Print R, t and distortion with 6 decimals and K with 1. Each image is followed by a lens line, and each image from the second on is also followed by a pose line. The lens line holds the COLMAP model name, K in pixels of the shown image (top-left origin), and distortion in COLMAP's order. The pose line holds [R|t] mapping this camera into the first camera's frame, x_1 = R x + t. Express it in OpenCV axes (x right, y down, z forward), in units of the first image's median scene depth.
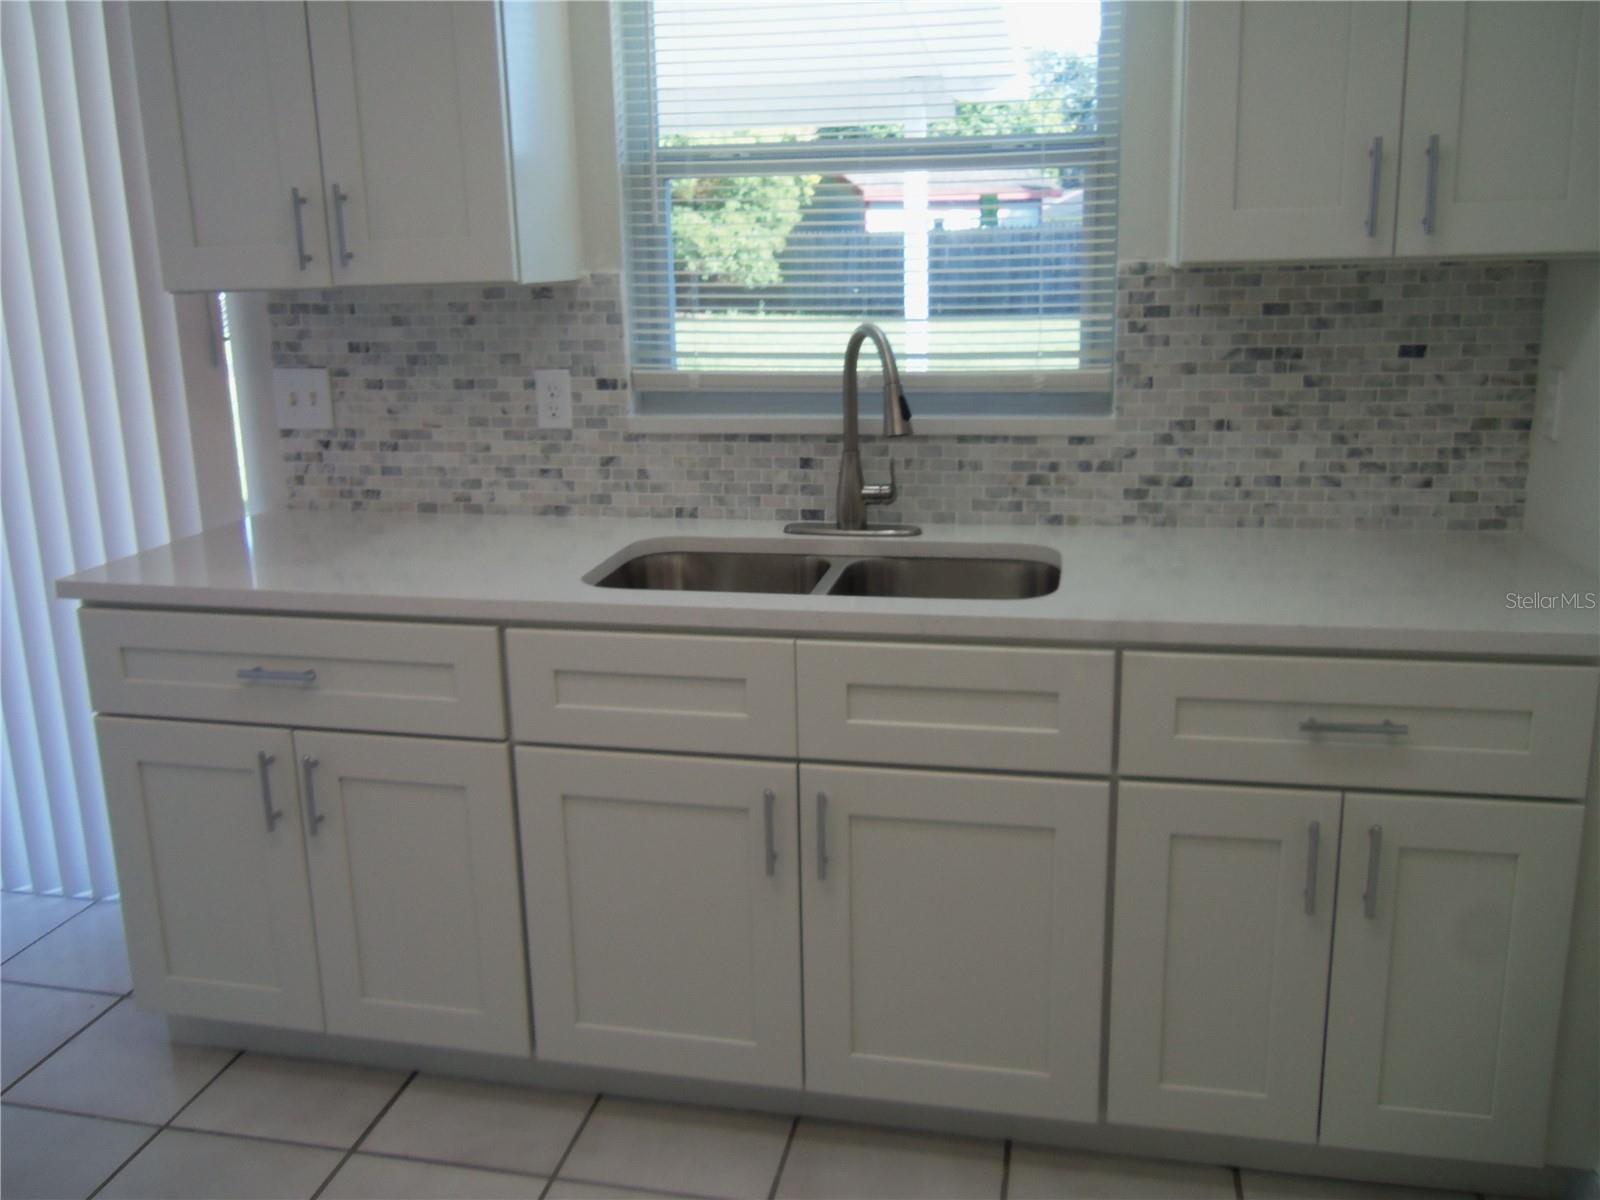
lens RADIAL K [[1348.0, 0, 782.4], [0, 1348.0, 572.6], [0, 0, 1]] dist [-0.028690, 0.045907]
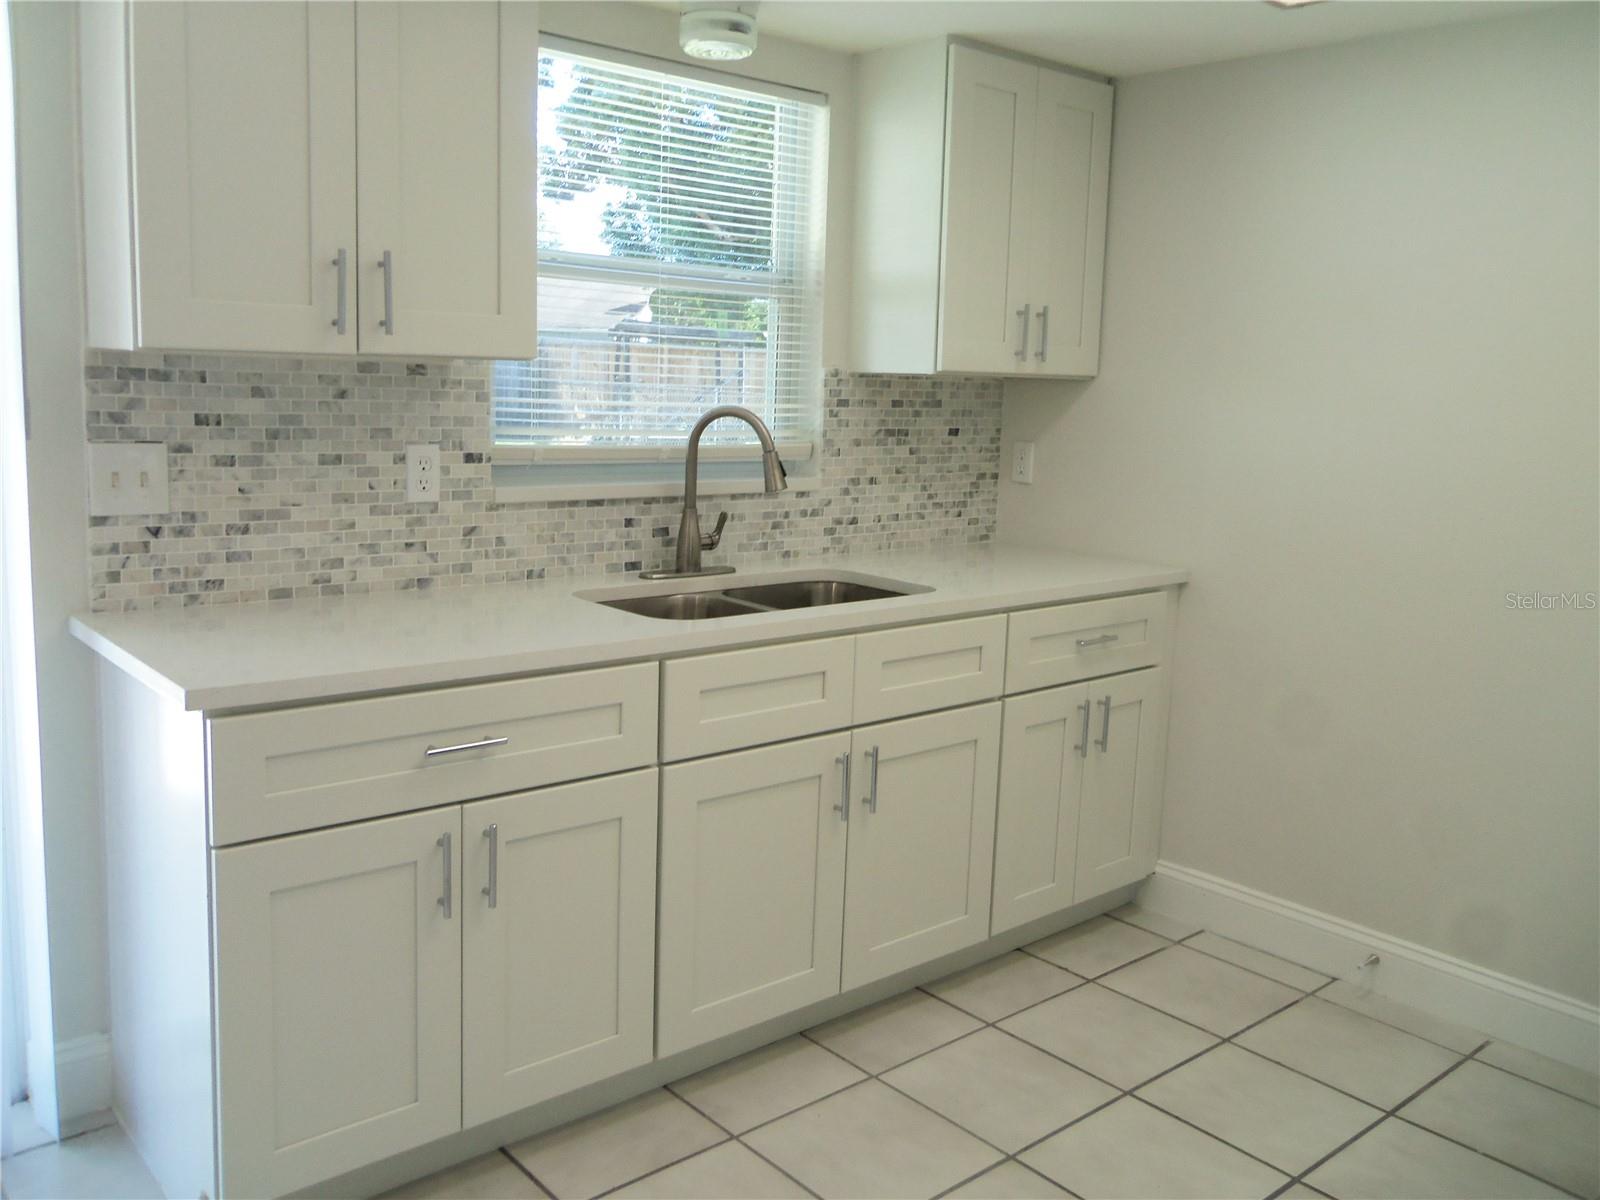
lens RADIAL K [[1348.0, 0, 783.6], [0, 1348.0, 574.6], [0, 0, 1]] dist [-0.028690, 0.045907]
pose [[0.599616, -0.072909, 0.796959, -0.828782], [0.136151, 0.990618, -0.011811, -0.003520], [-0.788621, 0.115589, 0.603917, 0.178634]]
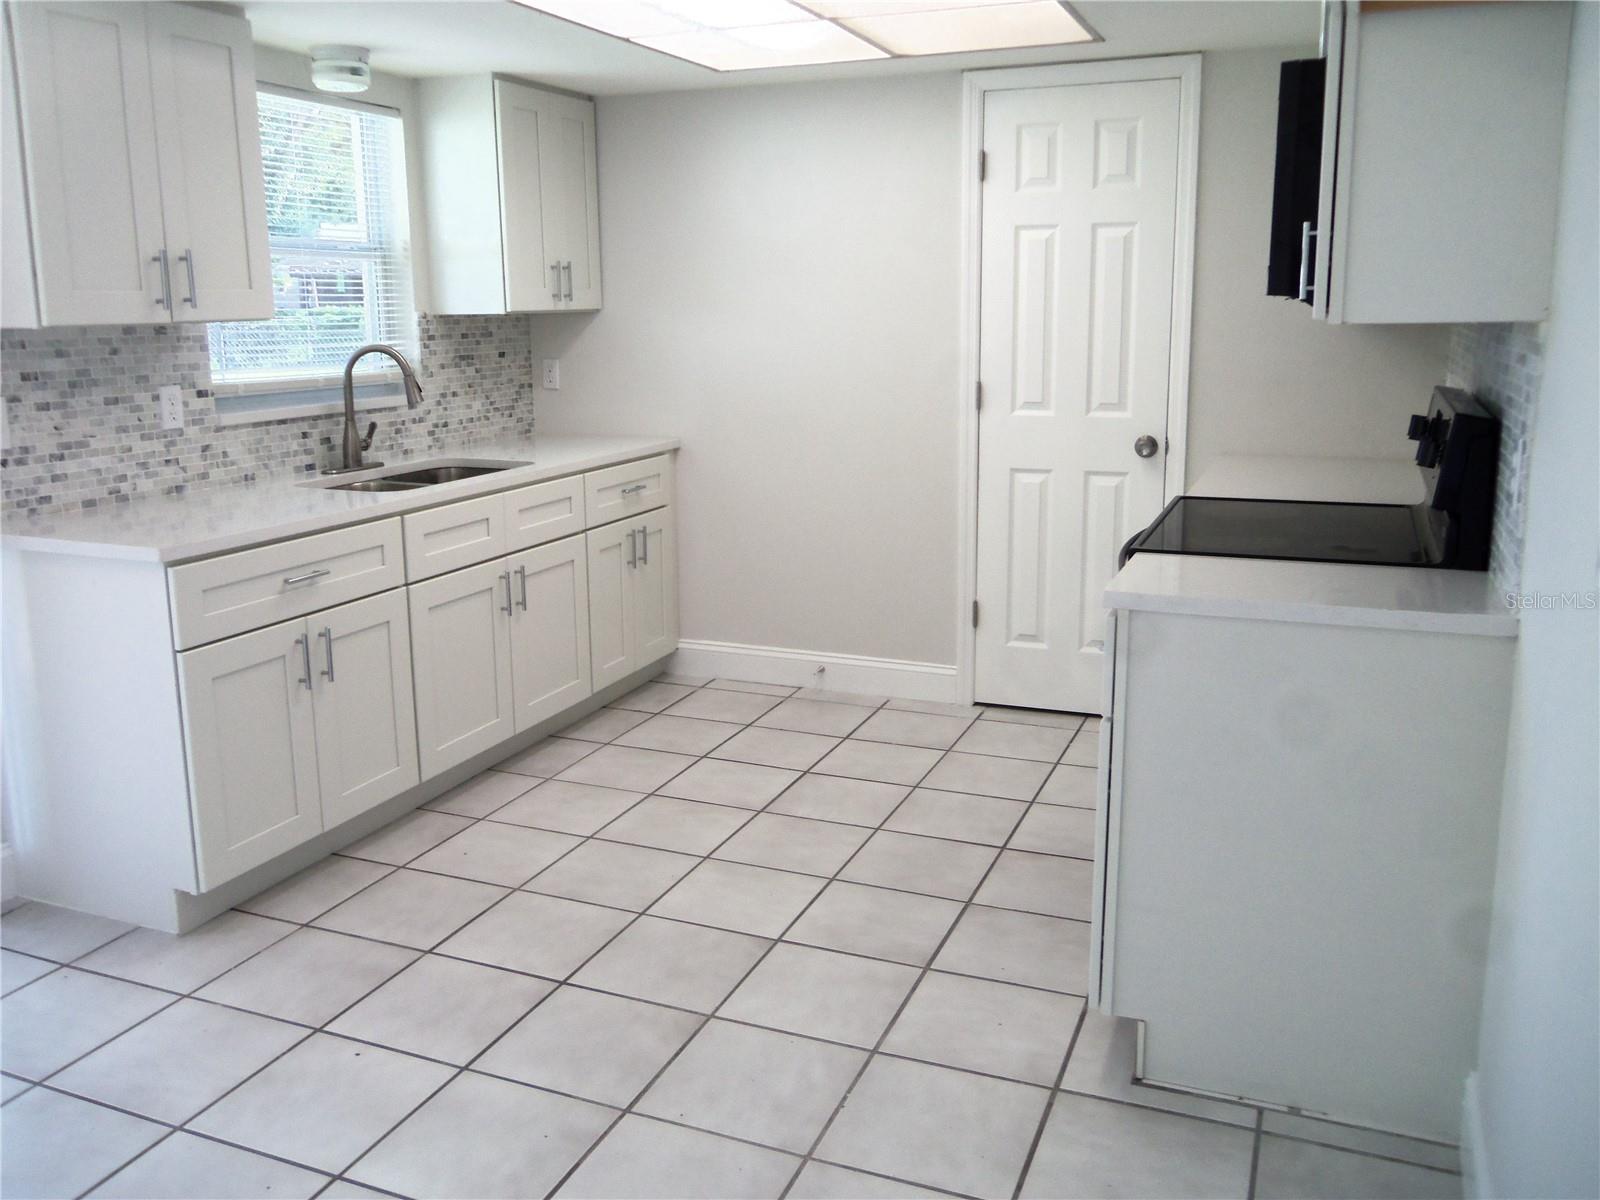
lens RADIAL K [[1348.0, 0, 789.5], [0, 1348.0, 579.0], [0, 0, 1]] dist [-0.028690, 0.045907]
pose [[0.172120, -0.176793, 0.969081, -1.430222], [0.228244, 0.964149, 0.135354, -0.001309], [-0.958269, 0.197890, 0.206301, 0.147003]]
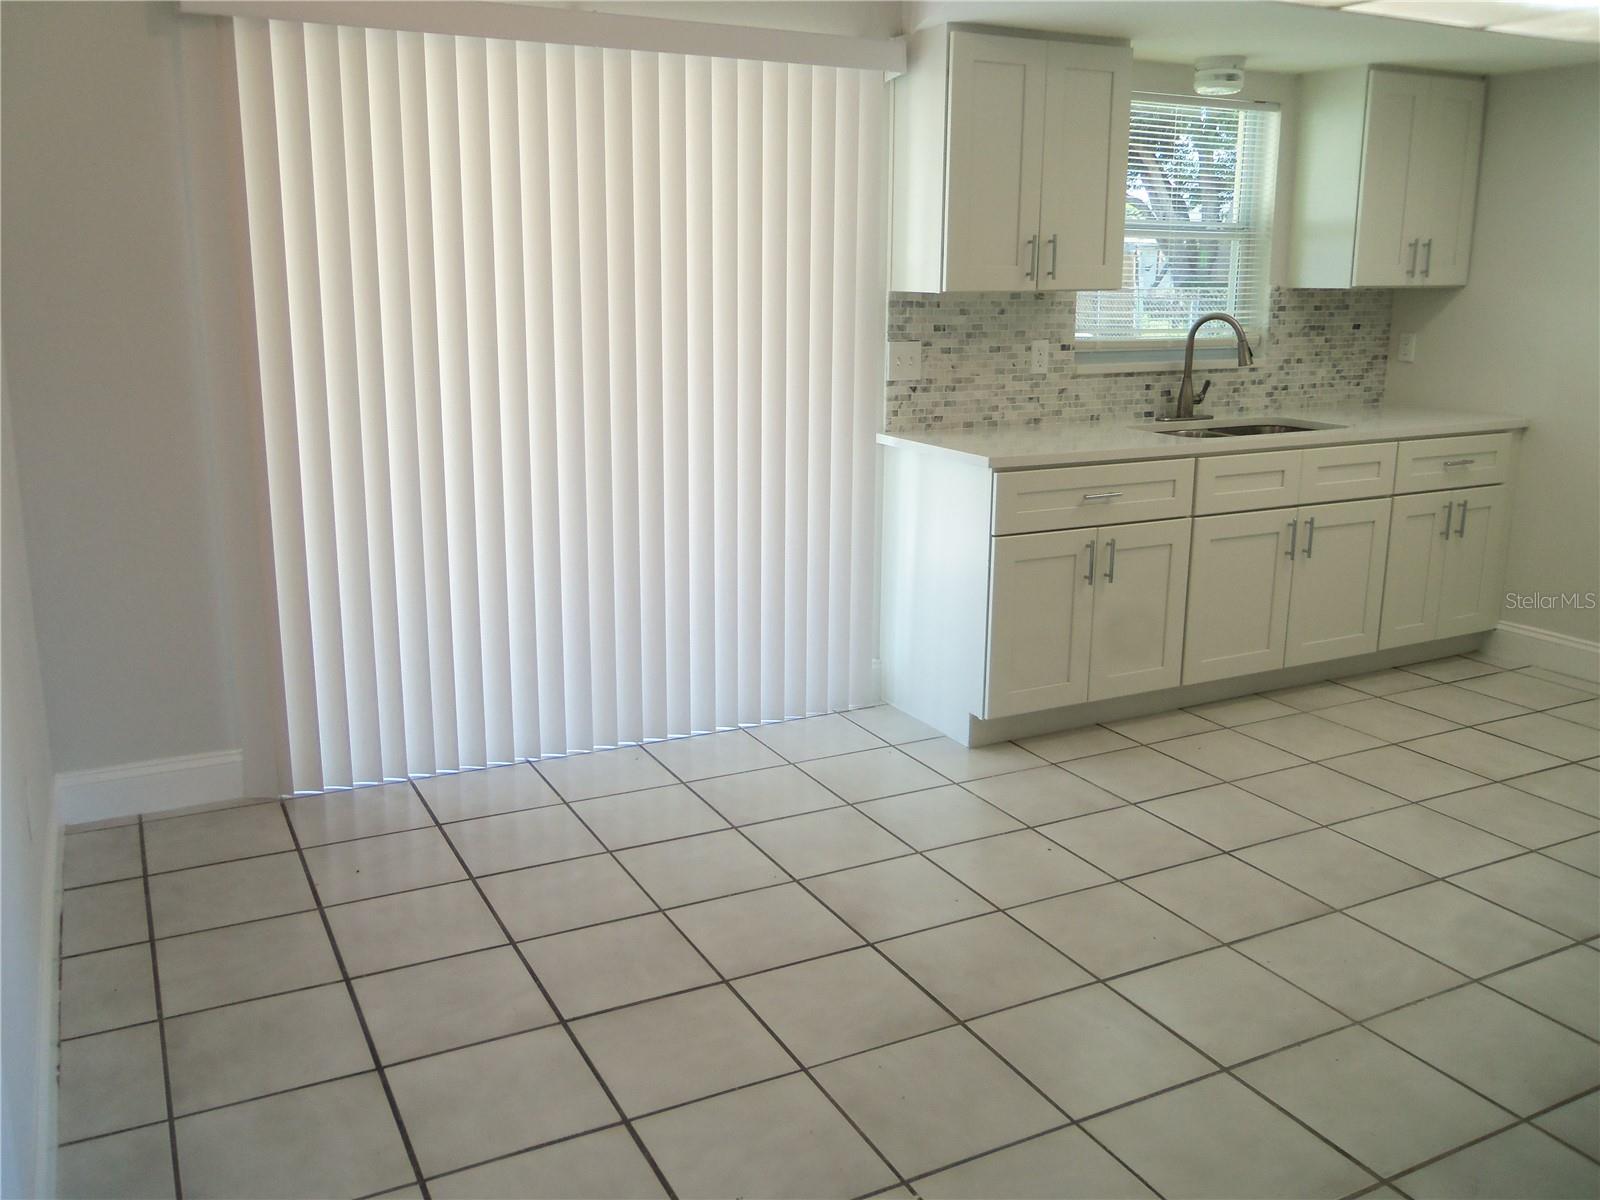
lens RADIAL K [[1348.0, 0, 783.4], [0, 1348.0, 576.5], [0, 0, 1]] dist [-0.028690, 0.045907]
pose [[0.770060, -0.115880, 0.627359, -1.576215], [0.126927, 0.991535, 0.027350, 0.065930], [-0.625218, 0.058568, 0.778249, -0.145669]]
